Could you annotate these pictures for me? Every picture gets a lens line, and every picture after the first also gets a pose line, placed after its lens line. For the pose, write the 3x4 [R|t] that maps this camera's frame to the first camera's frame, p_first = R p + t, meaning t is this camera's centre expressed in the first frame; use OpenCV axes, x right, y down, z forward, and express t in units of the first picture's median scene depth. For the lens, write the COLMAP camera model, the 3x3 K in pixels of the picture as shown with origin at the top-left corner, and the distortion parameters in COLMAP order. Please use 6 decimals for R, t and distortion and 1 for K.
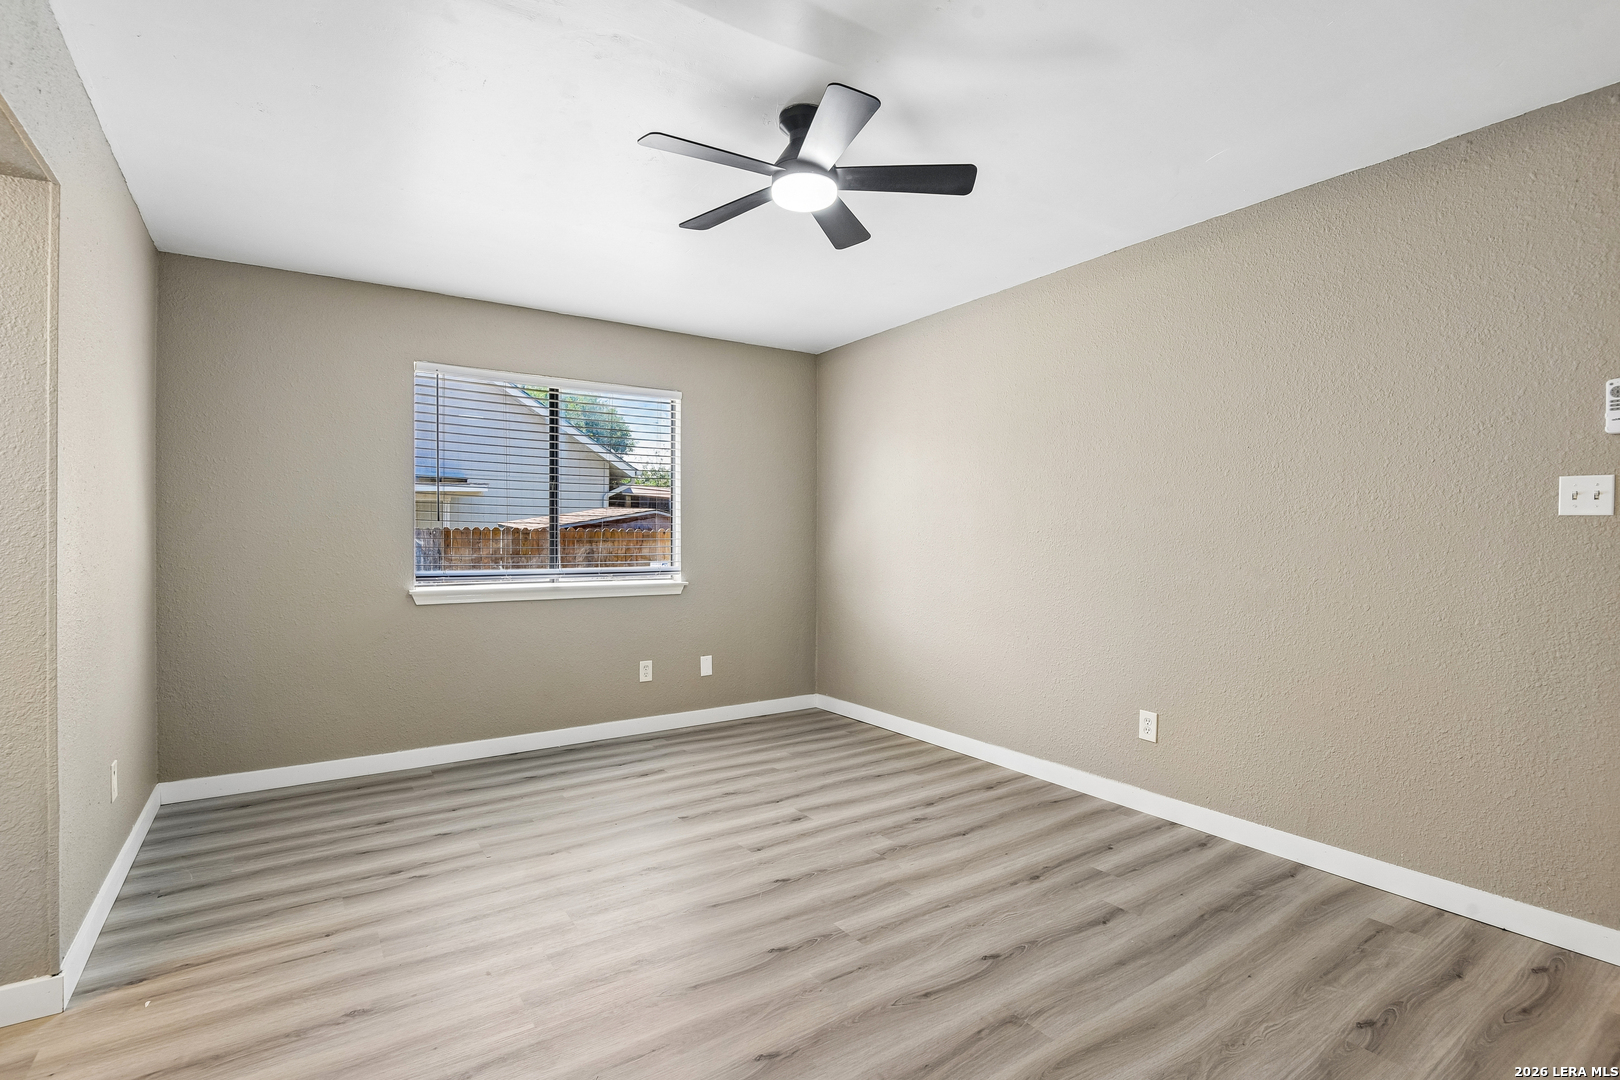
lens RADIAL K [[771.0, 0, 816.8], [0, 771.0, 531.1], [0, 0, 1]] dist [-0.010322, -0.001014]
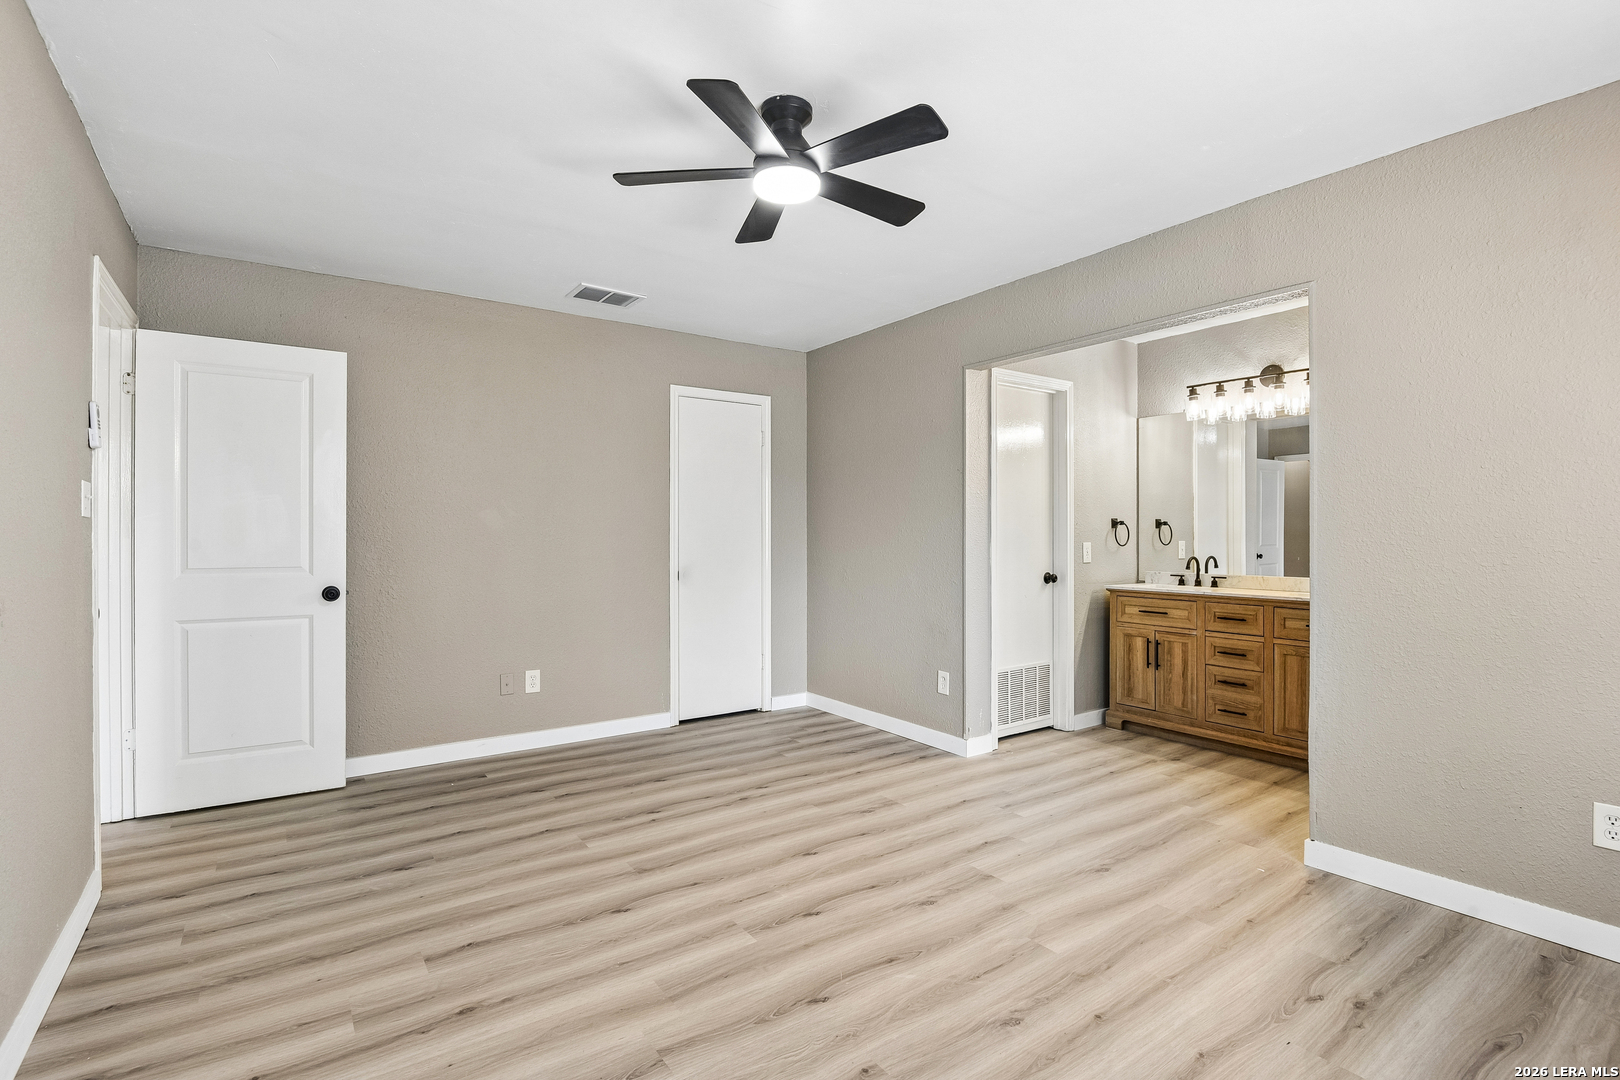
lens RADIAL K [[771.0, 0, 816.8], [0, 771.0, 531.1], [0, 0, 1]] dist [-0.010322, -0.001014]
pose [[-0.999771, 0.000501, -0.021378, -0.032877], [0.000669, 0.999969, -0.007891, 0.010060], [0.021373, -0.007904, -0.999740, 2.014307]]
